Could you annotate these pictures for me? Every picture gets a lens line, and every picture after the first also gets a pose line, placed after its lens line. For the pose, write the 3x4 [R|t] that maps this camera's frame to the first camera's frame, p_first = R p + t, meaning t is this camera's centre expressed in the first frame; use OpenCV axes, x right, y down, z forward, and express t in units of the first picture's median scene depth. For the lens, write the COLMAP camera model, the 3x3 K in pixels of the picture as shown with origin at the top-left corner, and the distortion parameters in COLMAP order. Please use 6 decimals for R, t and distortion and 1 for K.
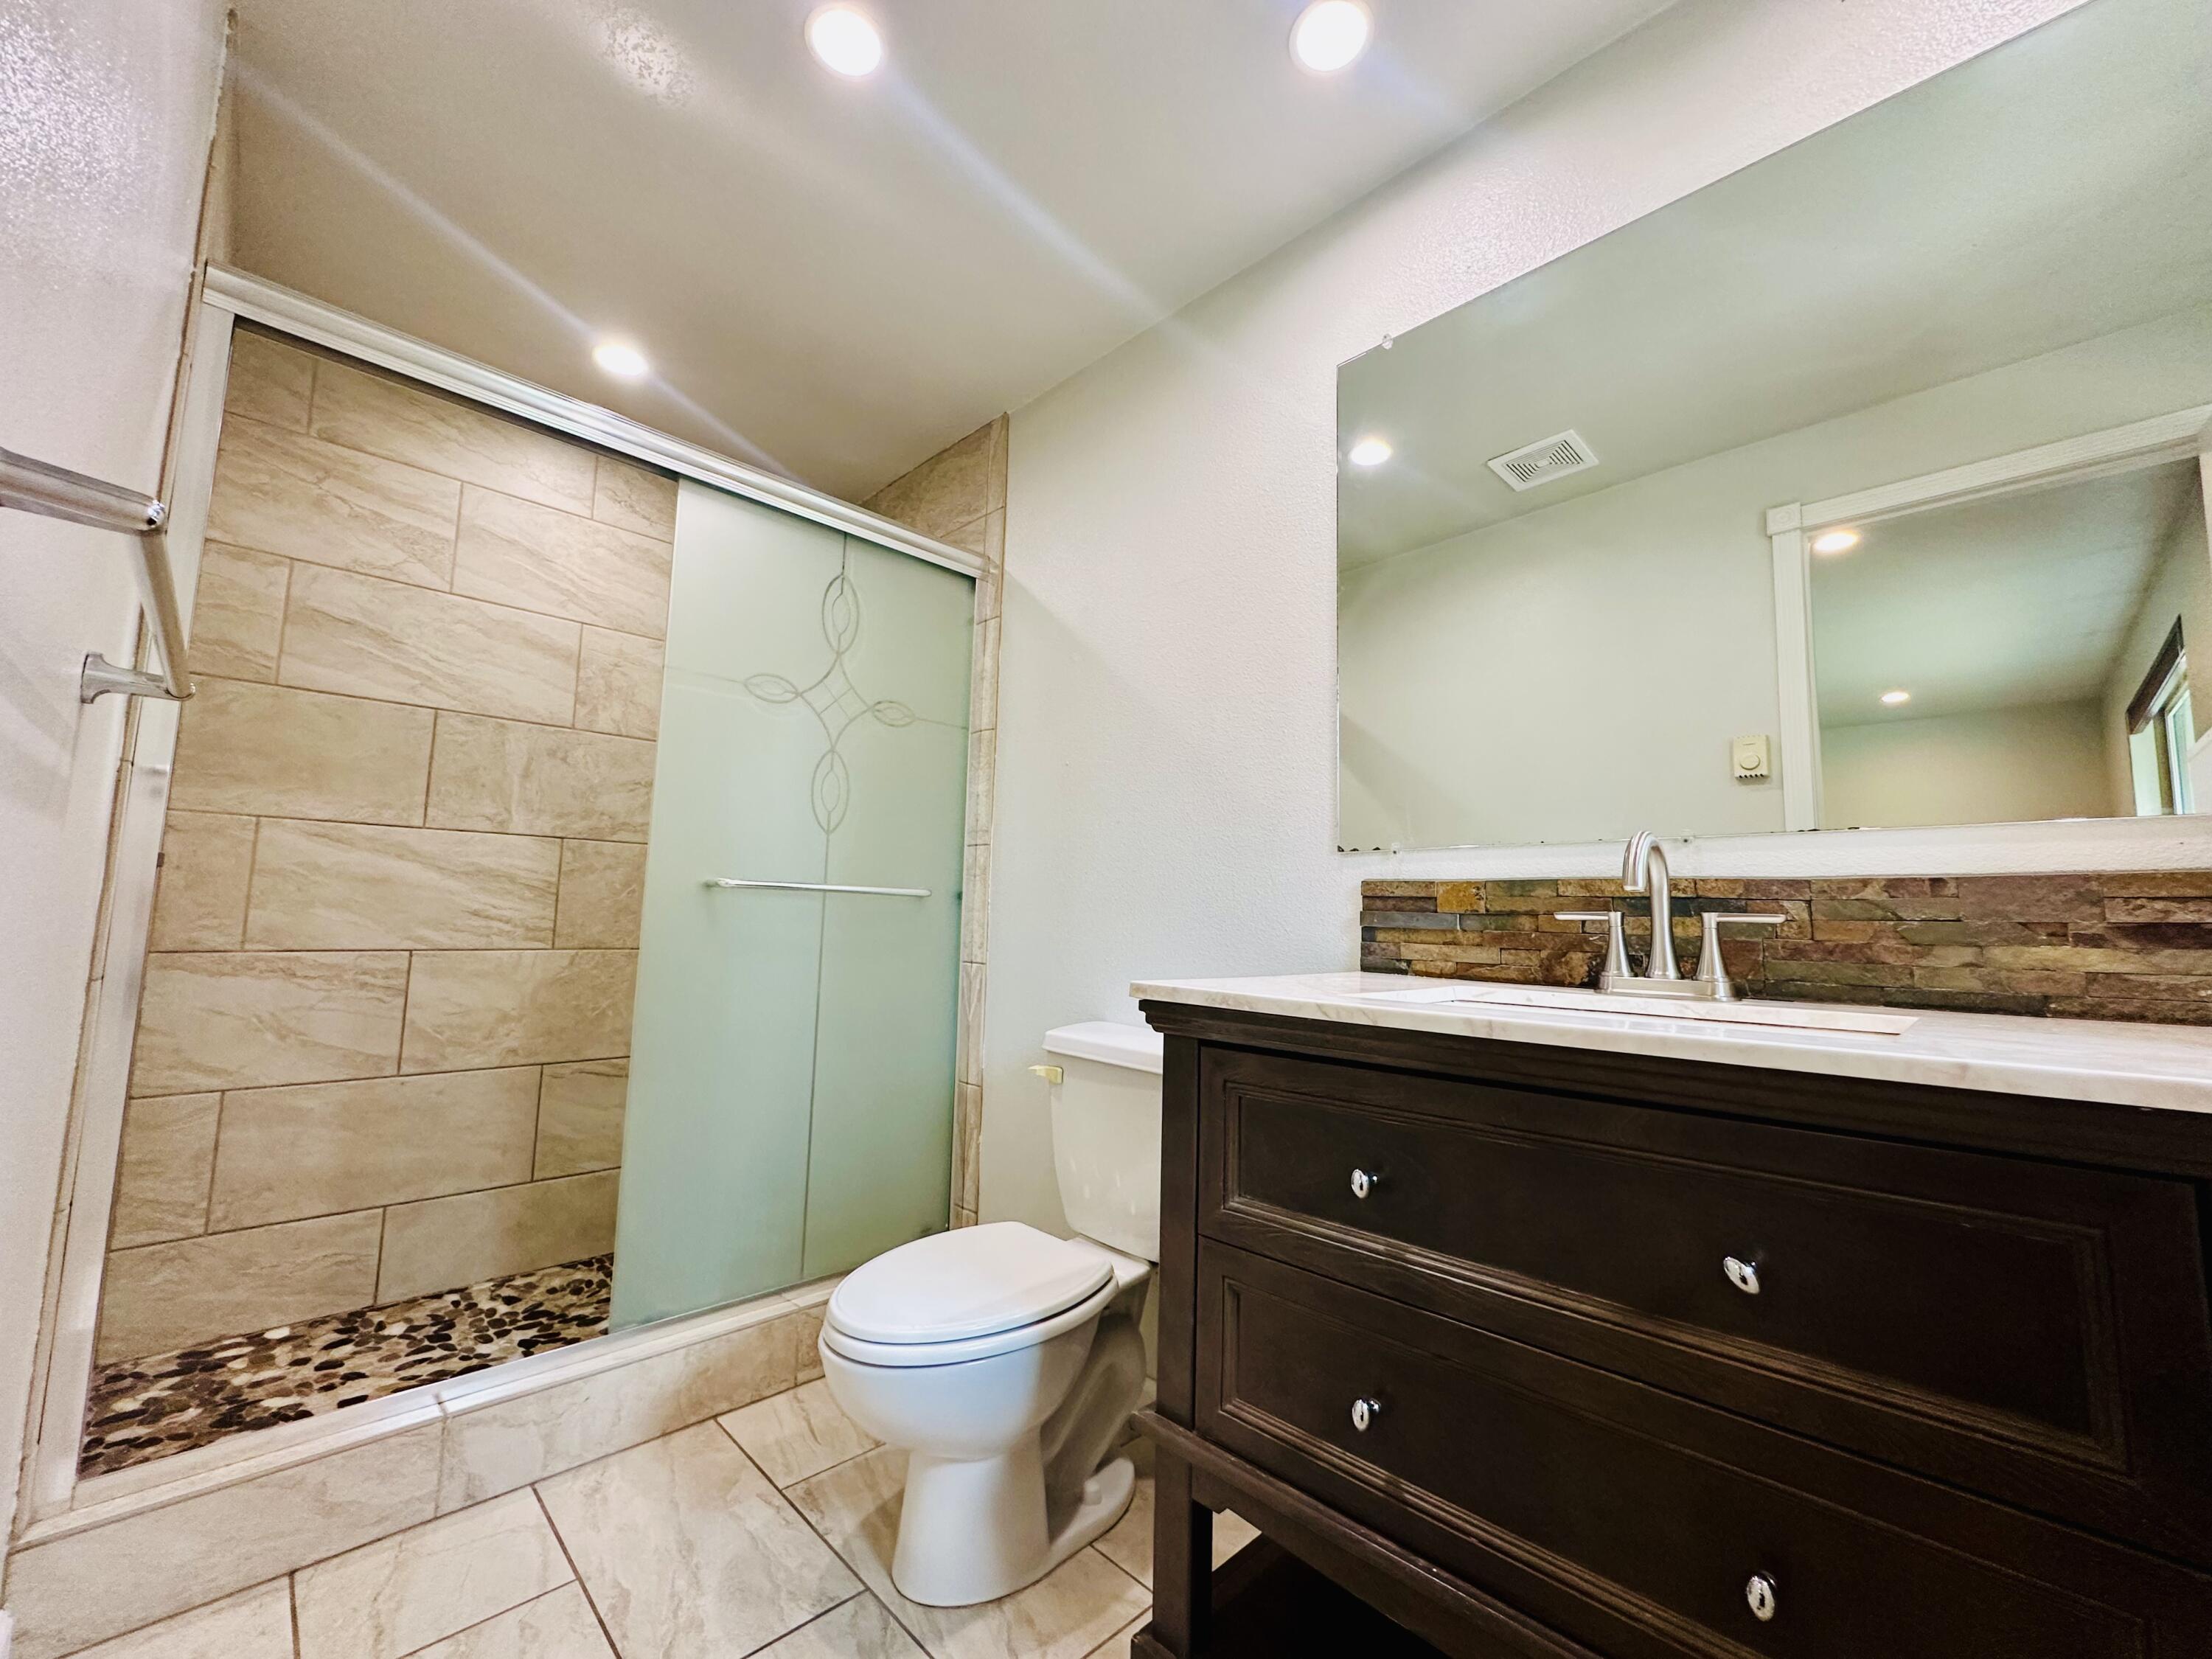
lens RADIAL K [[882.8, 0, 1103.8], [0, 882.8, 827.3], [0, 0, 1]] dist [-0.003594, 0.000751]
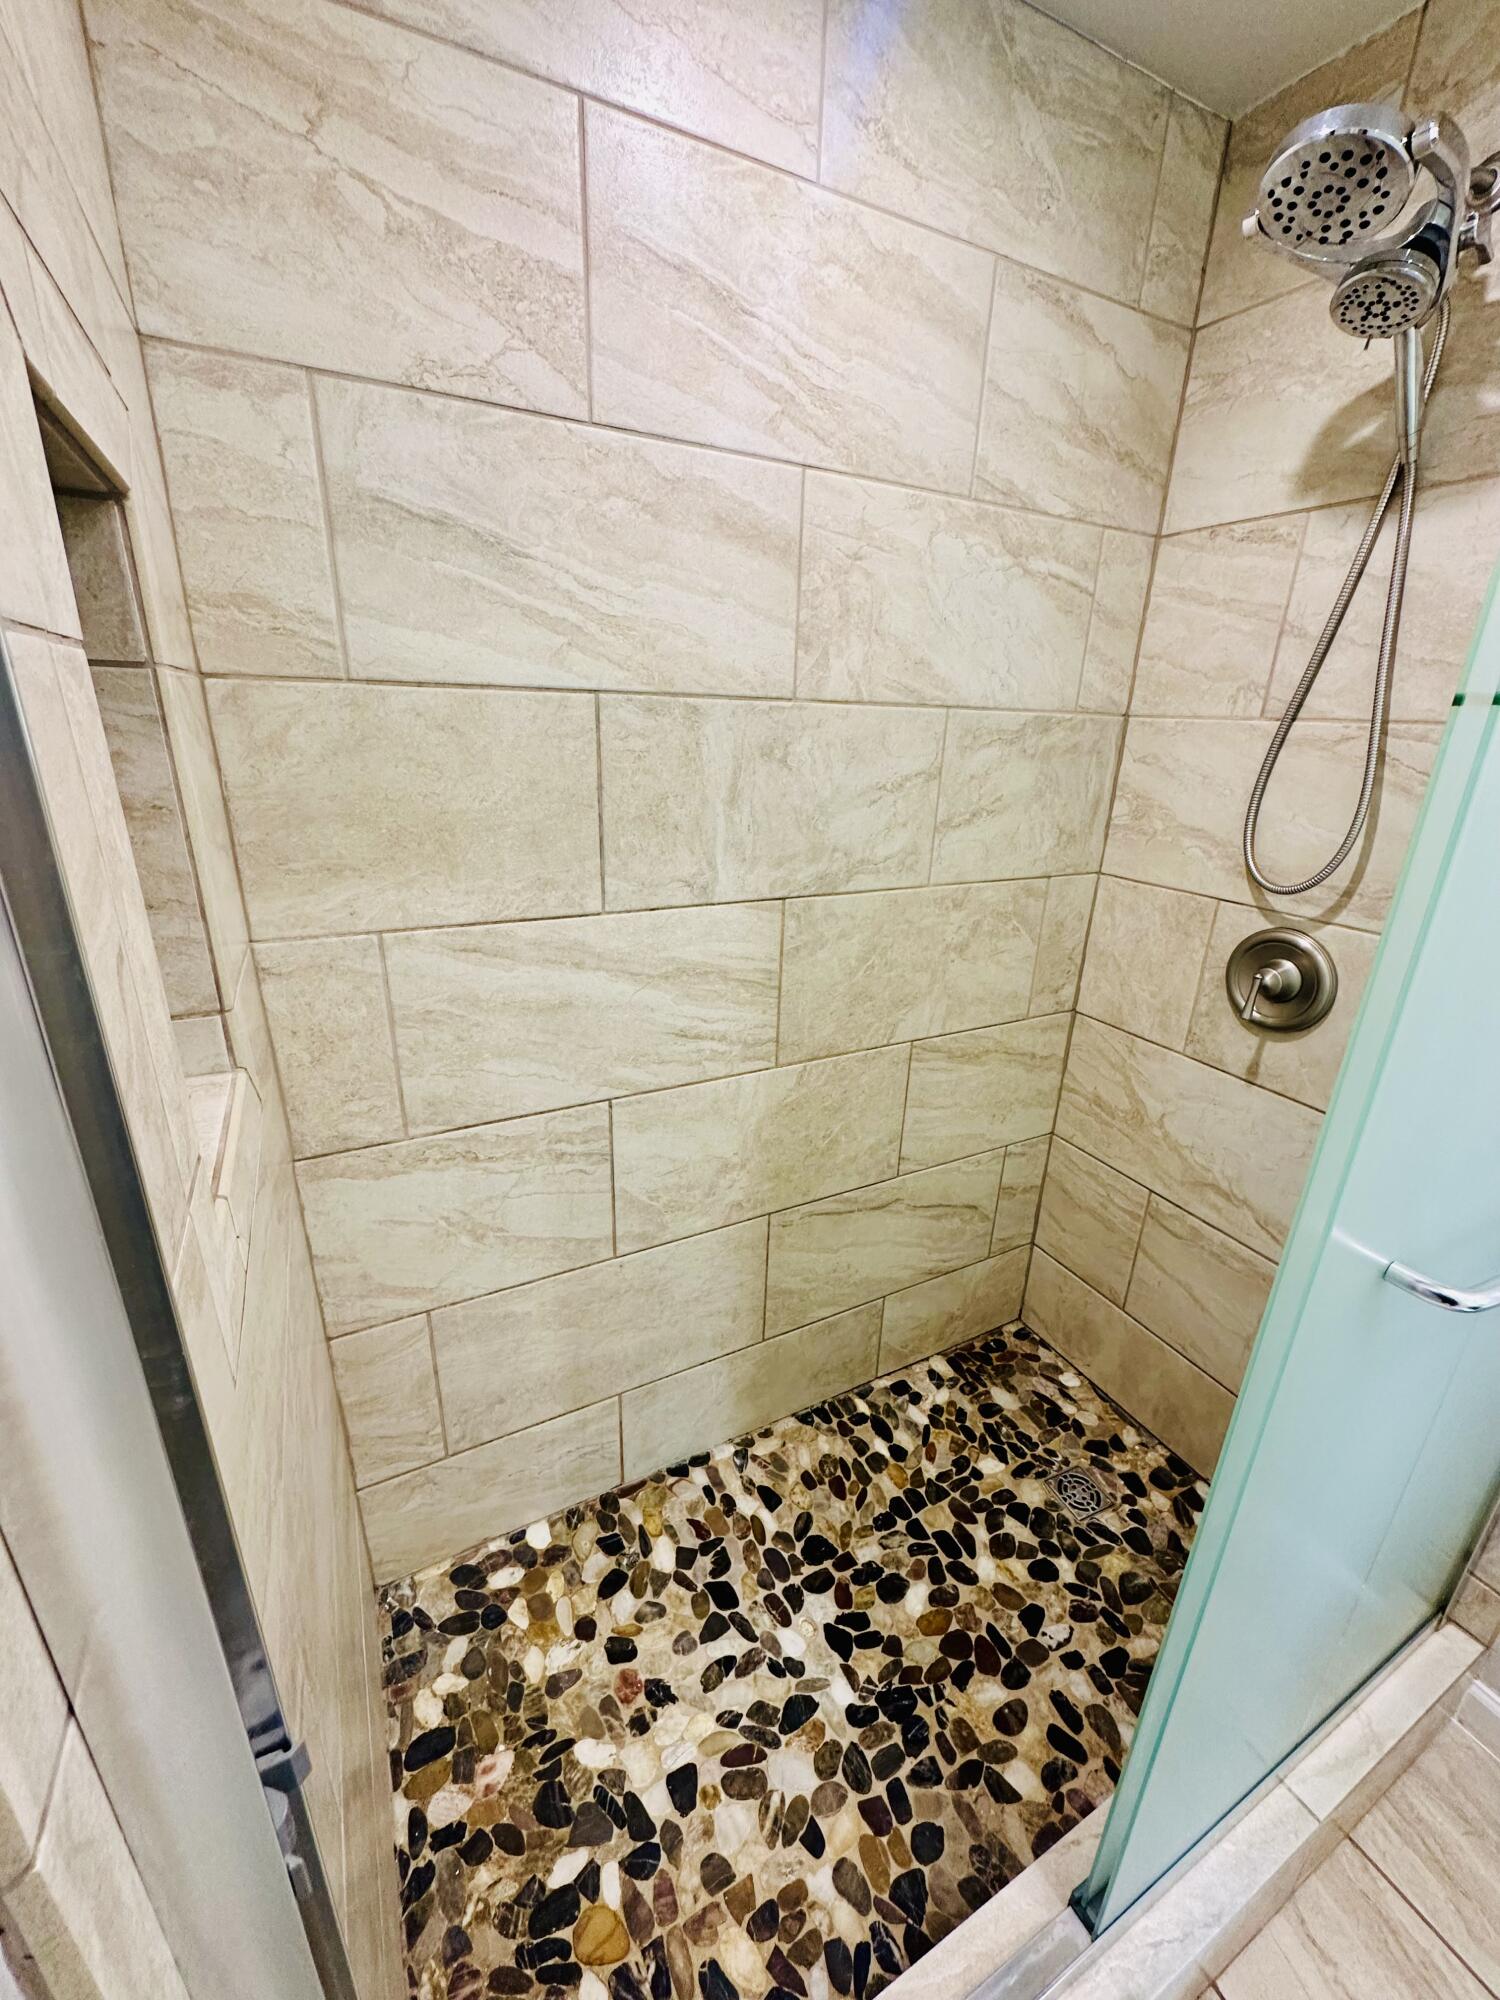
lens RADIAL K [[798.2, 0, 754.8], [0, 798.2, 1001.6], [0, 0, 1]] dist [-0.003594, 0.000751]
pose [[0.957030, 0.106941, -0.269551, -0.551526], [0.019146, 0.904190, 0.426702, -0.179345], [0.289358, -0.413527, 0.863289, 0.572579]]
